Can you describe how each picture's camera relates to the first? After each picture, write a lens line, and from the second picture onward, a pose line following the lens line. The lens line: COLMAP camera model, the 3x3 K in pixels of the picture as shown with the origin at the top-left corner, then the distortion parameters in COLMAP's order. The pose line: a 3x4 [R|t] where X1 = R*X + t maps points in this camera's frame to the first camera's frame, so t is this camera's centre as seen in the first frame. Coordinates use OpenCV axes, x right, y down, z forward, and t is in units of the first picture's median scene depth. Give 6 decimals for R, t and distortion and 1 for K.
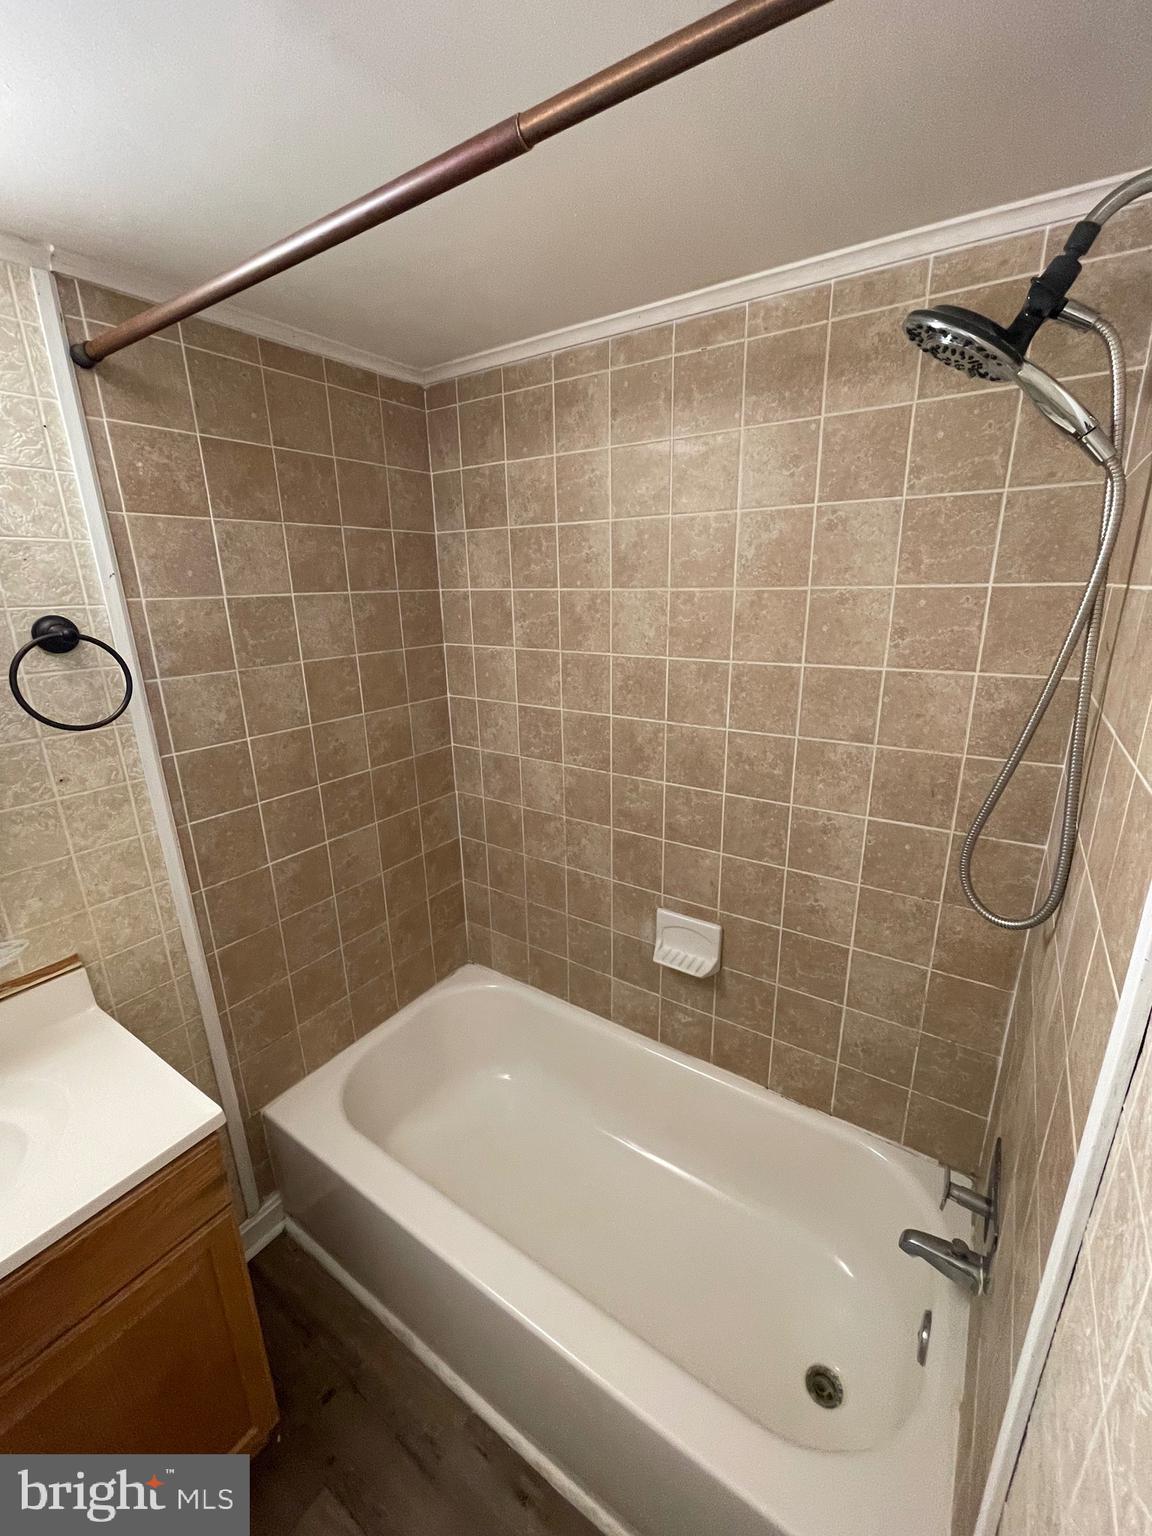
lens RADIAL K [[620.9, 0, 581.8], [0, 620.9, 764.6], [0, 0, 1]] dist [-0.010552, 0.005189]
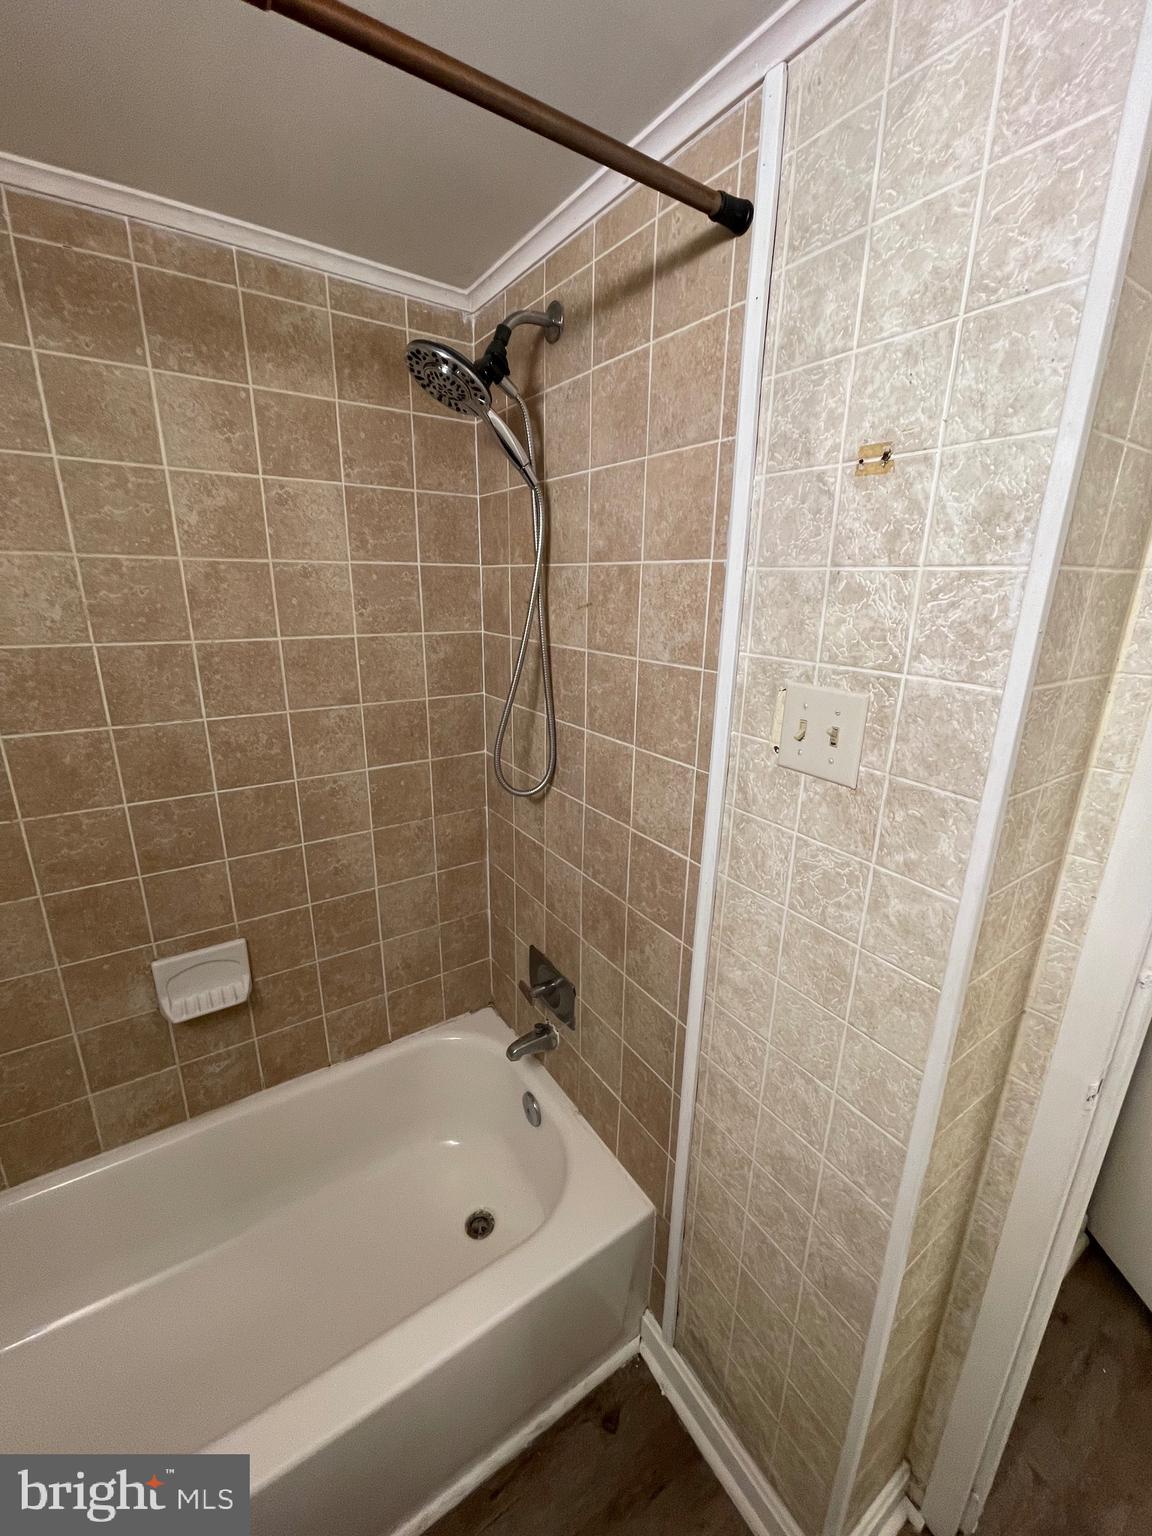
lens RADIAL K [[622.0, 0, 580.9], [0, 622.0, 766.5], [0, 0, 1]] dist [-0.000967, -0.000417]
pose [[0.378401, -0.242689, 0.893261, -0.360033], [0.236184, 0.958390, 0.160332, -0.007979], [-0.895003, 0.150304, 0.419975, 0.154272]]
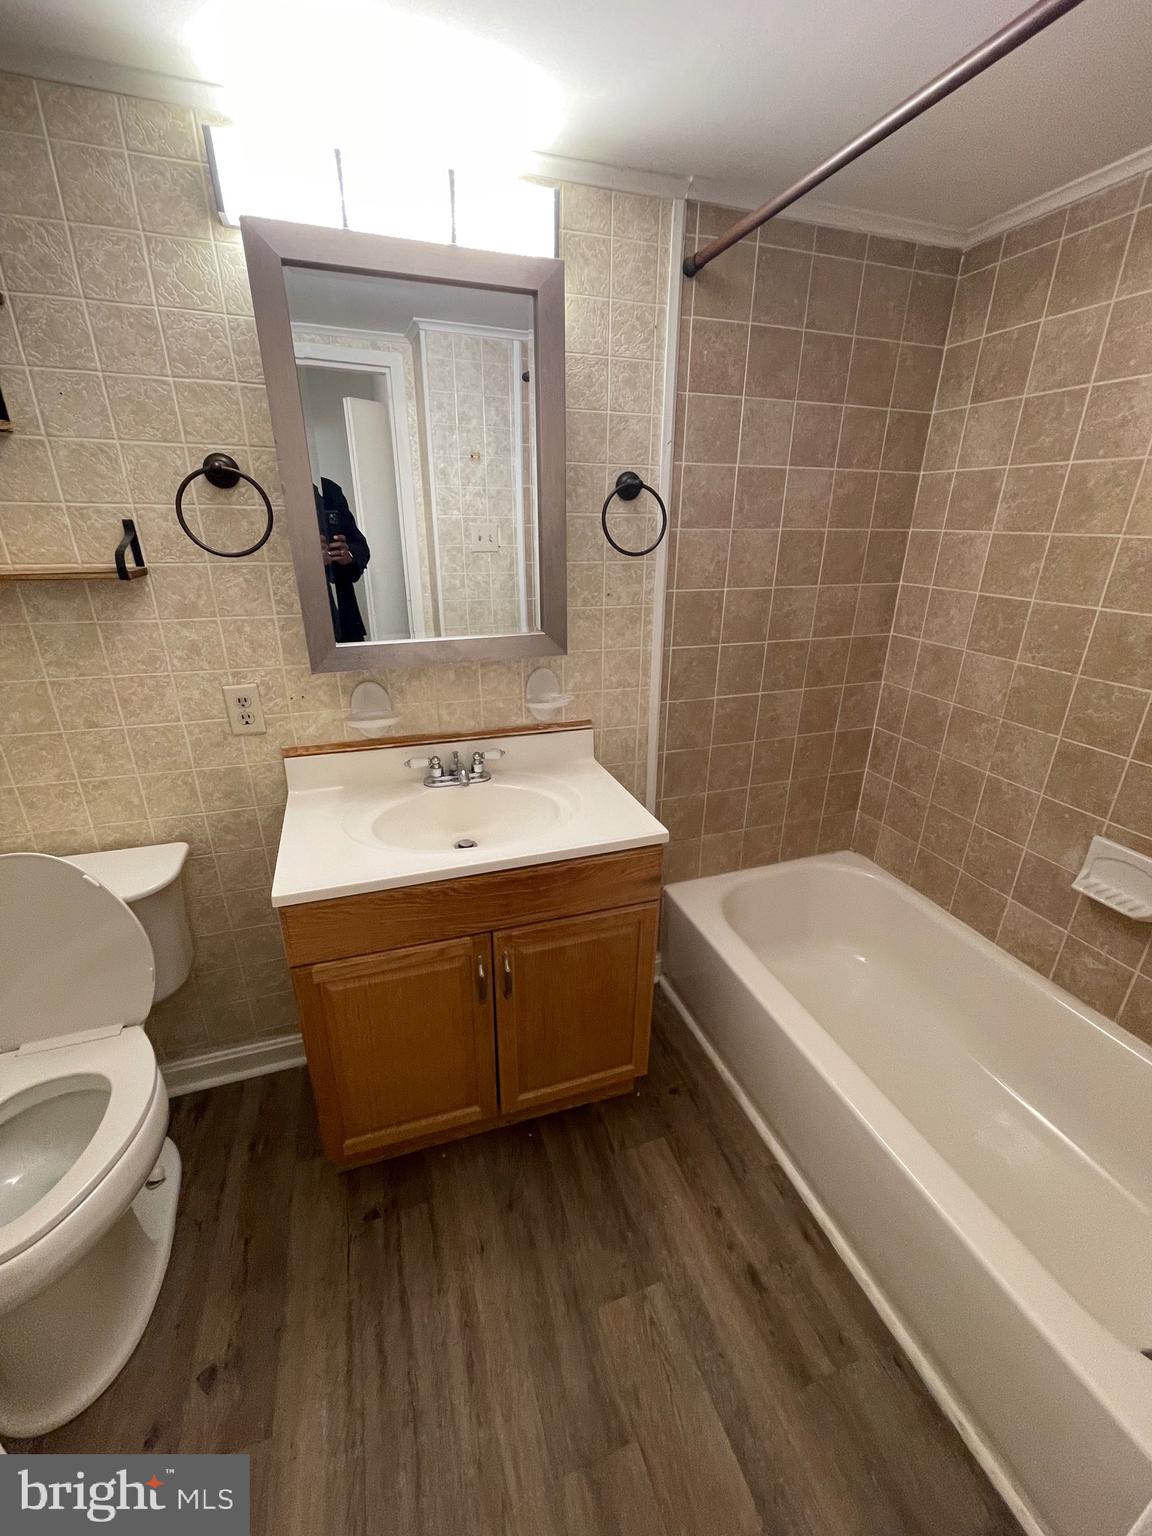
lens RADIAL K [[620.9, 0, 581.8], [0, 620.9, 764.6], [0, 0, 1]] dist [-0.010552, 0.005189]
pose [[0.800030, 0.242425, -0.548801, -0.006457], [-0.189505, 0.970007, 0.152232, 0.156012], [0.569245, -0.017789, 0.821975, -0.172395]]
